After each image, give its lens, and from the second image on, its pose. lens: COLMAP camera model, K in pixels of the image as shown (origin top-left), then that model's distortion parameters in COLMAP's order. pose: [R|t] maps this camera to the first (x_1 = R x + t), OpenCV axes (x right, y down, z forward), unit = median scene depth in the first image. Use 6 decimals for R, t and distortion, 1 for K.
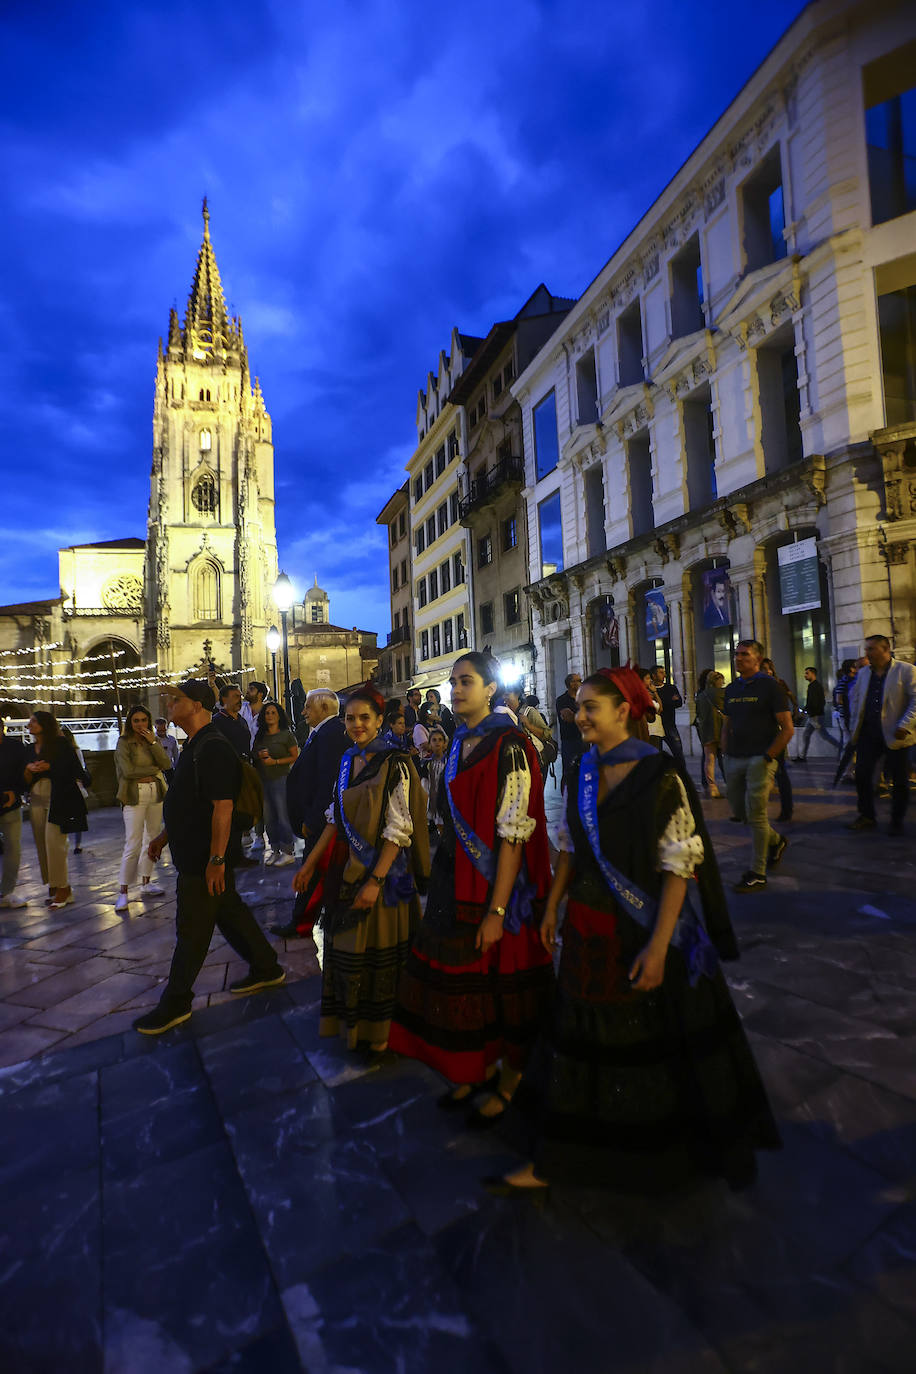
lens RADIAL K [[660.8, 0, 458.0], [0, 660.8, 687.0], [0, 0, 1]] dist [-0.051530, 0.014455]
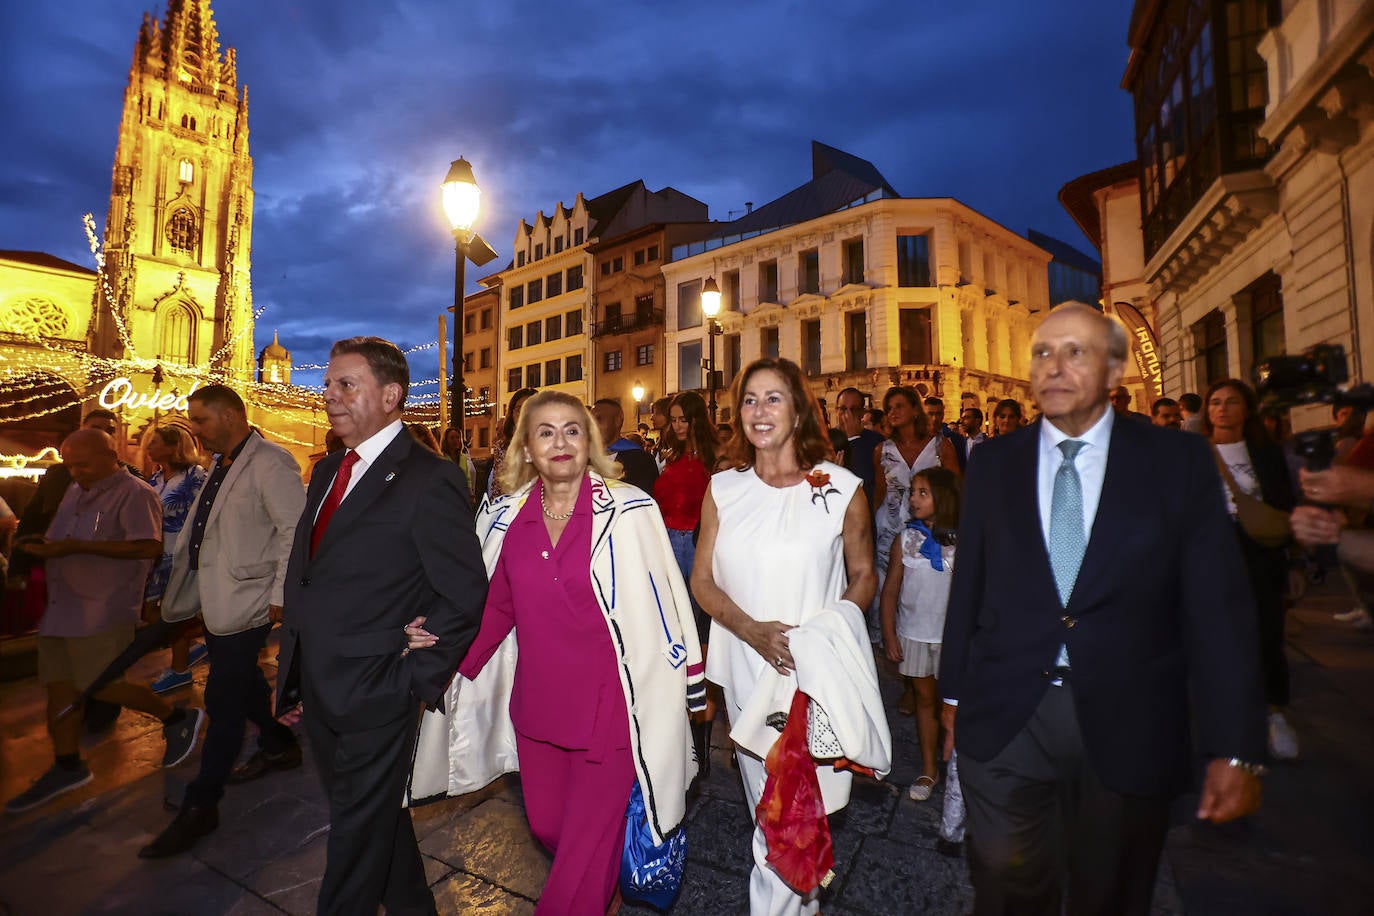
lens RADIAL K [[669.4, 0, 687.0], [0, 669.4, 458.0], [0, 0, 1]] dist [-0.055798, 0.015263]
pose [[0.839362, 0.068472, 0.539243, -0.733213], [-0.052378, 0.997606, -0.045146, 0.079380], [-0.541043, 0.009649, 0.840939, -0.404012]]
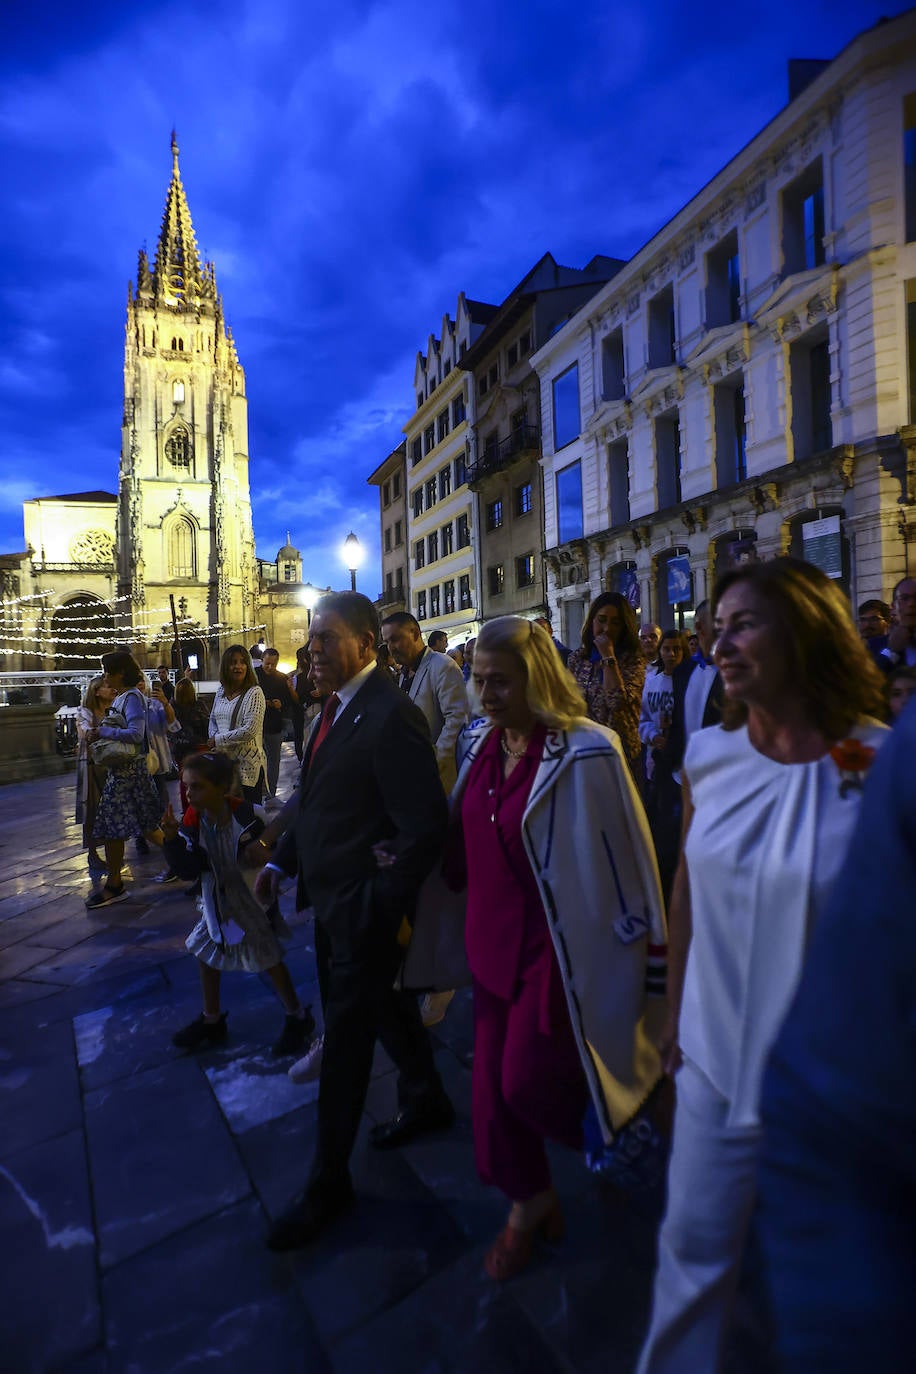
lens RADIAL K [[660.8, 0, 458.0], [0, 660.8, 687.0], [0, 0, 1]] dist [-0.051530, 0.014455]
pose [[0.997295, 0.007889, 0.073081, -0.109150], [-0.011978, 0.998377, 0.055682, 0.009082], [-0.072523, -0.056406, 0.995770, -0.060058]]
